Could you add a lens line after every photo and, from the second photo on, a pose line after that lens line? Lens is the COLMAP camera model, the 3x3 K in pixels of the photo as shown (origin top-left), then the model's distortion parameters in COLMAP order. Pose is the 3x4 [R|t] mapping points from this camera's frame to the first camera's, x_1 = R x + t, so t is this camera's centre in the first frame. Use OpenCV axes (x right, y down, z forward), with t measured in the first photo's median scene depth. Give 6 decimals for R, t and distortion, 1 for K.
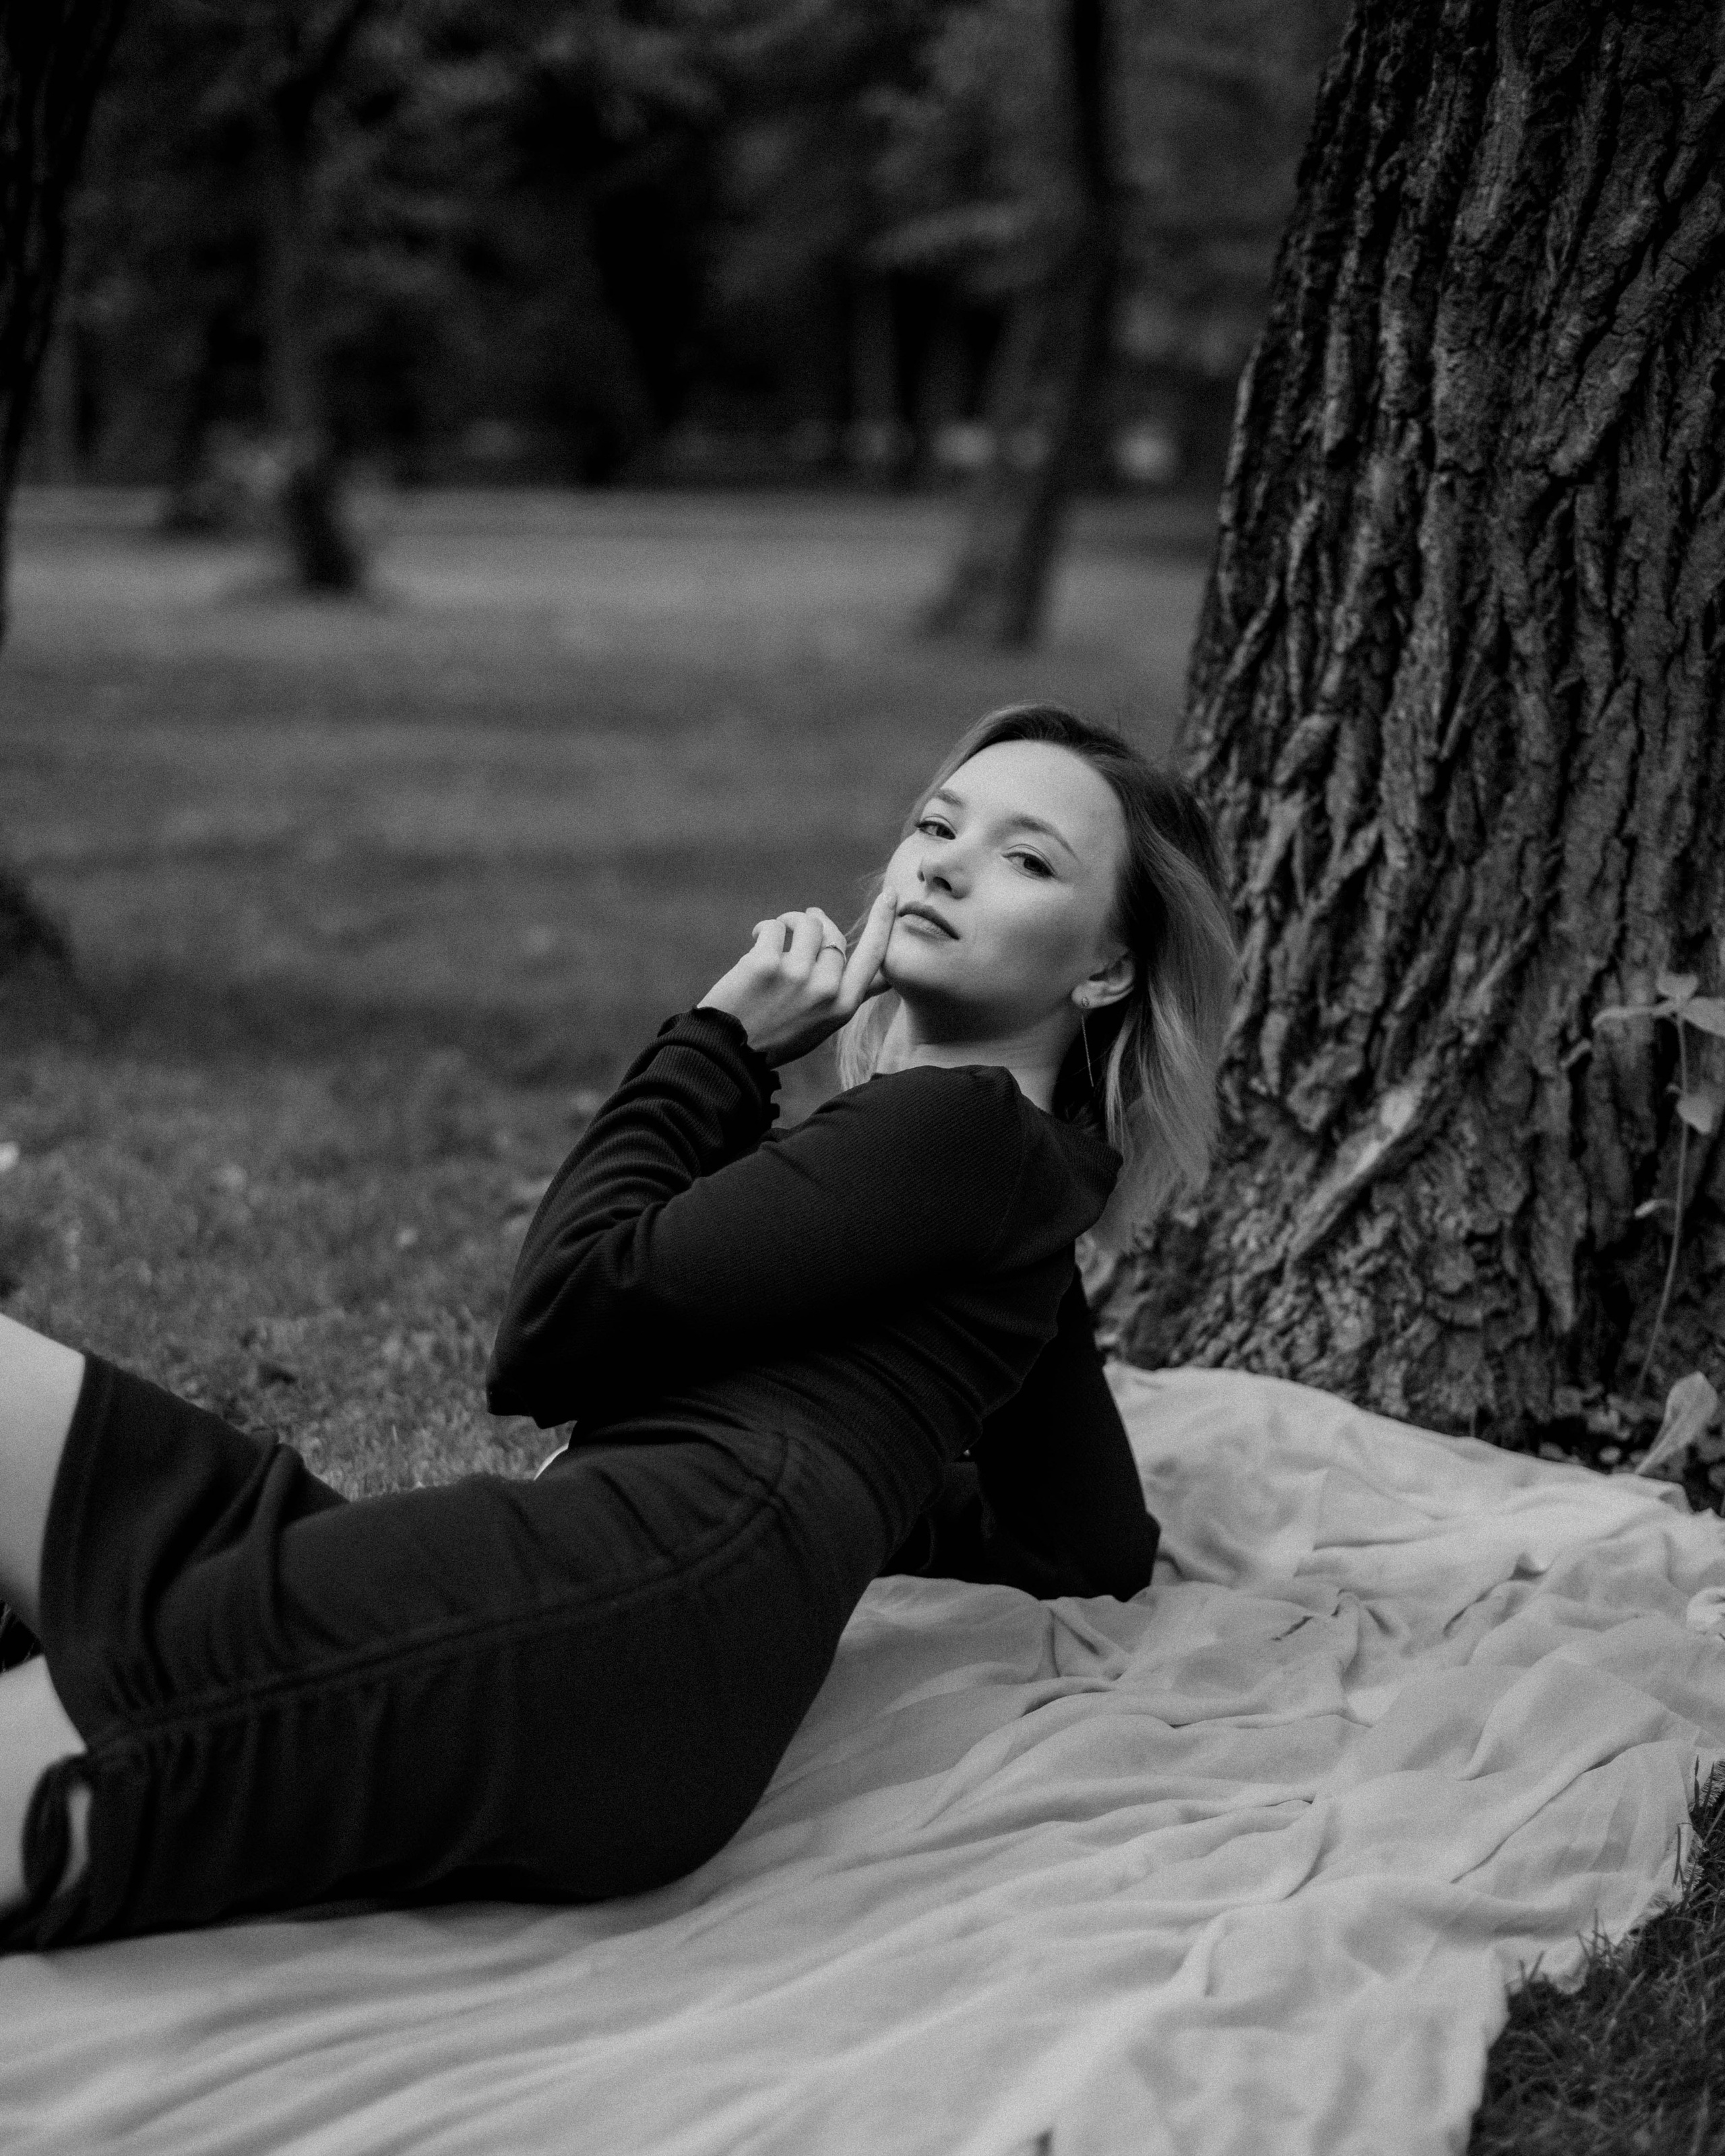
lens RADIAL K [[3682.3, 0, 862.5], [0, 3682.3, 1078.0], [0, 0, 1]] dist [-0.123639, -0.023567]
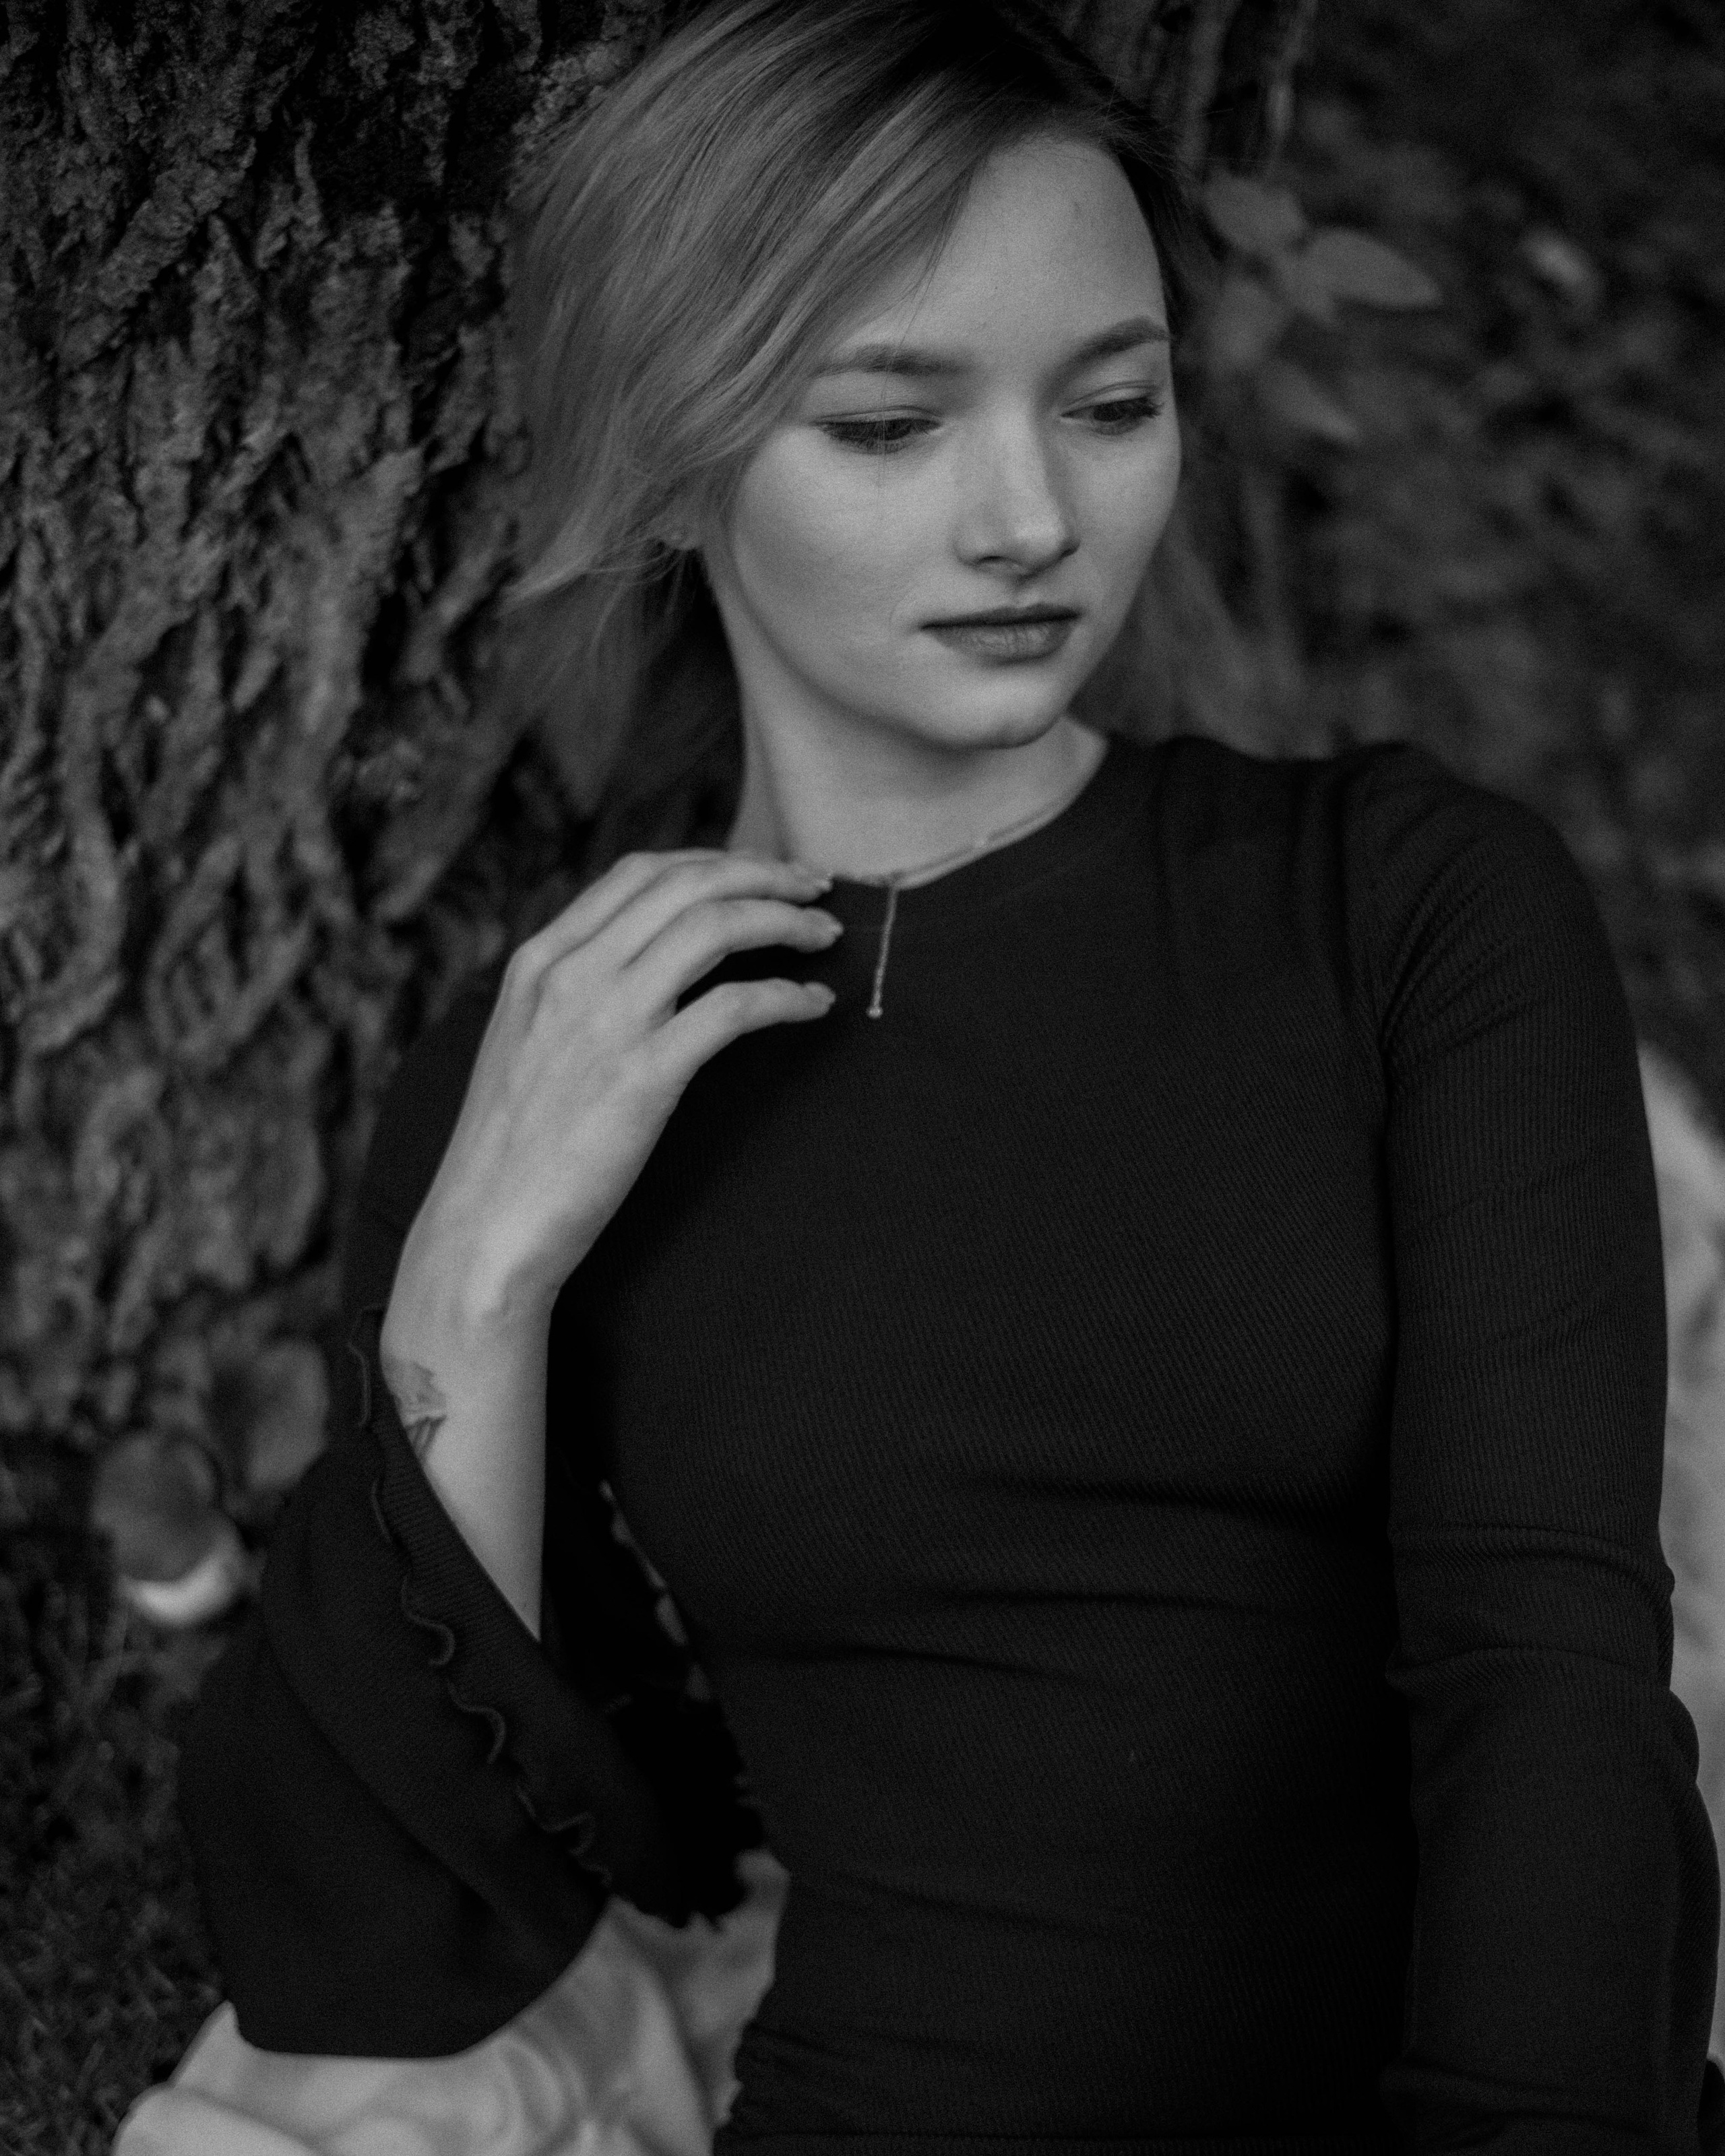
lens RADIAL K [[3819.0, 0, 862.5], [0, 3819.0, 1078.0], [0, 0, 1]] dist [-0.194156, 0.228612]
pose [[0.470931, -0.673095, 0.570234, -0.191017], [0.123764, 0.690417, 0.712746, -0.325726], [-0.873445, -0.265080, 0.408444, 0.774641]]
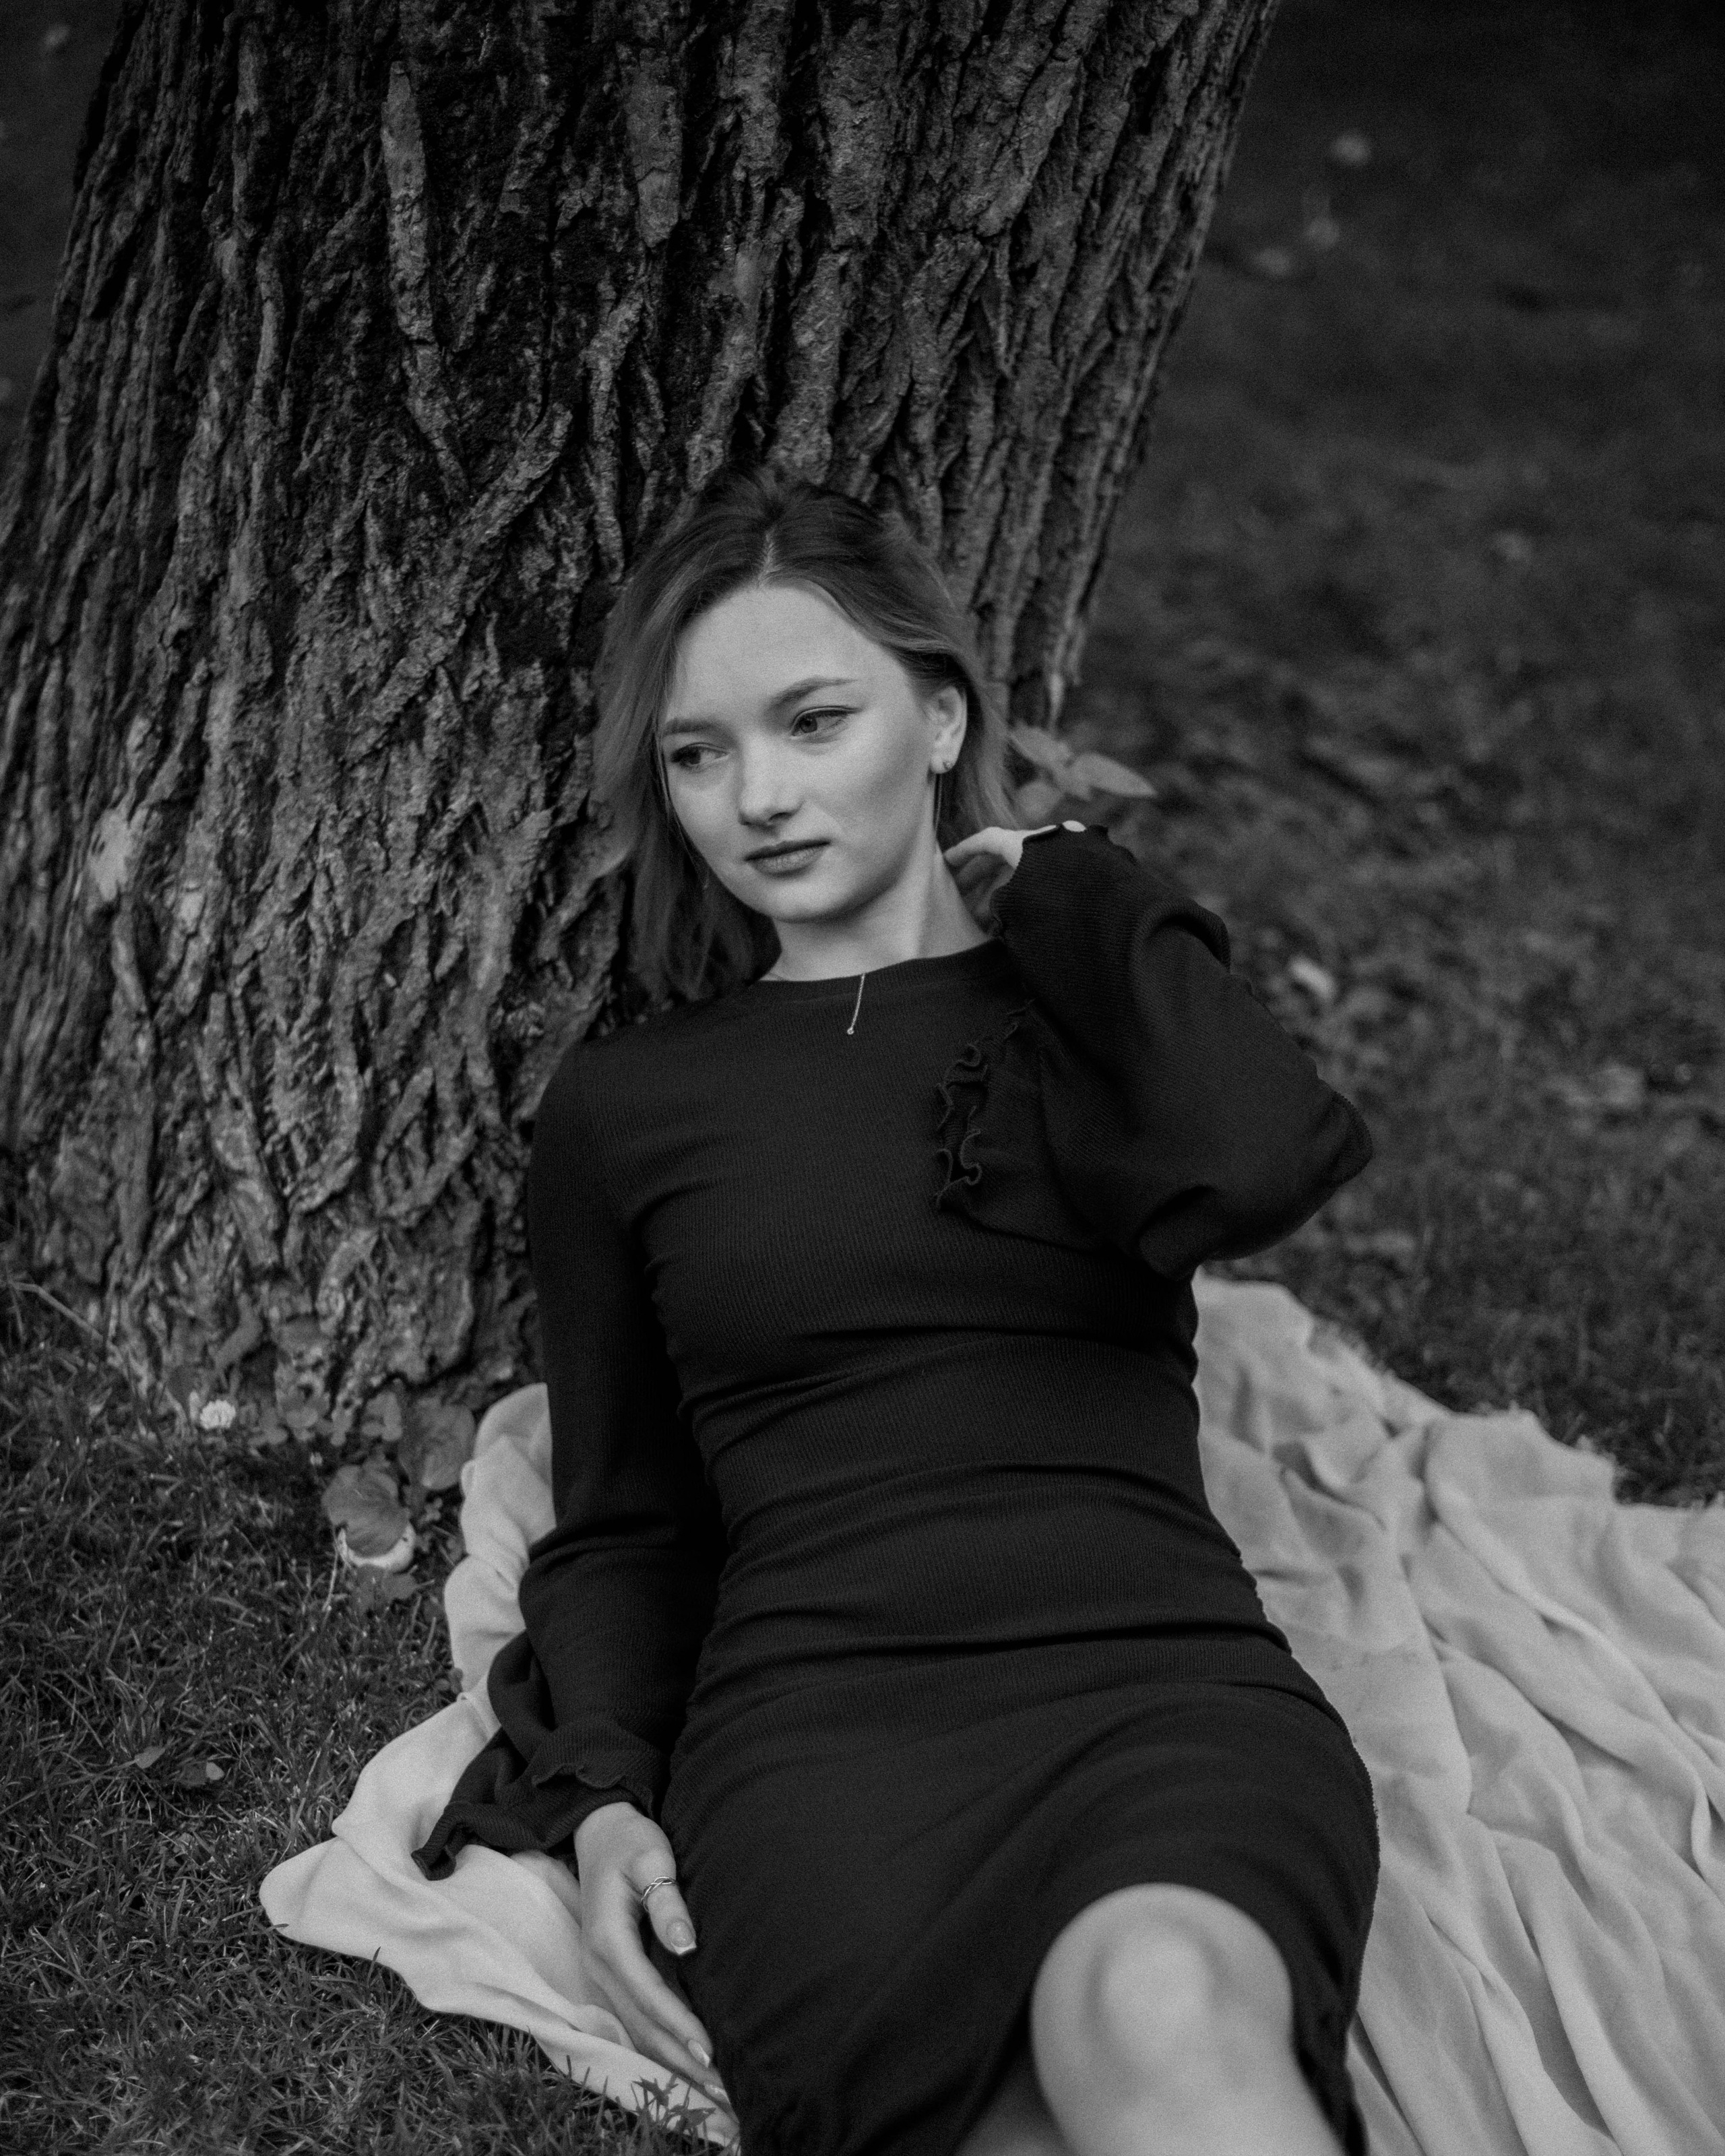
lens RADIAL K [[3682.3, 0, 862.5], [0, 3682.3, 1078.0], [0, 0, 1]] dist [-0.123639, -0.023567]
pose [[0.473739, -0.443426, 0.760884, -0.499794], [0.135522, 0.890404, 0.434529, -0.338475], [-0.870175, -0.102737, 0.481913, 0.583722]]
